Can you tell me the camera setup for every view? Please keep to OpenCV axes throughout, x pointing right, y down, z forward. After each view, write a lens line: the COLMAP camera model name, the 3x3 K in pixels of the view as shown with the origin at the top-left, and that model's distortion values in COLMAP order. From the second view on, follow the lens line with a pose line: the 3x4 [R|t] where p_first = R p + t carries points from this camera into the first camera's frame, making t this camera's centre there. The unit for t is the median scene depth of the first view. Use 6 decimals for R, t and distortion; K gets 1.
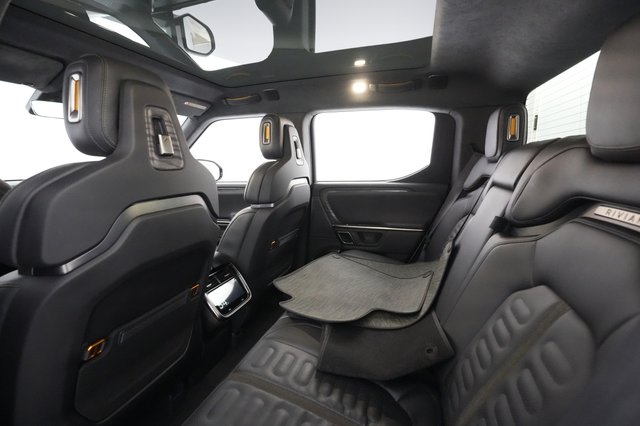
lens RADIAL K [[310.8, 0, 319.4], [0, 310.8, 211.5], [0, 0, 1]] dist [0.050115, 0.000052]
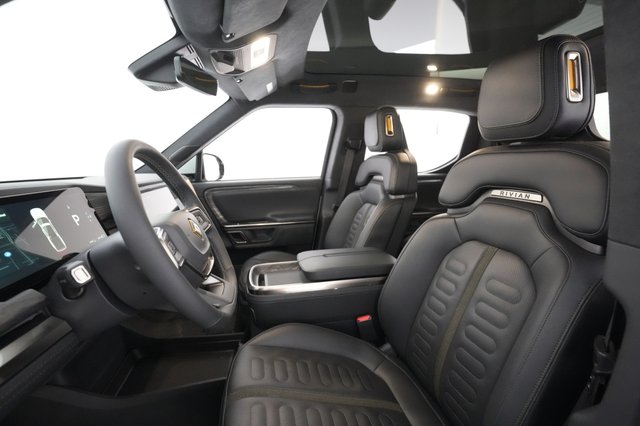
lens RADIAL K [[299.8, 0, 311.3], [0, 299.8, 219.2], [0, 0, 1]] dist [0.021497, -0.000024]
pose [[0.877067, -0.086289, 0.472555, -0.721081], [0.071999, 0.996235, 0.048283, -0.009966], [-0.474942, -0.008324, 0.879978, 0.211067]]
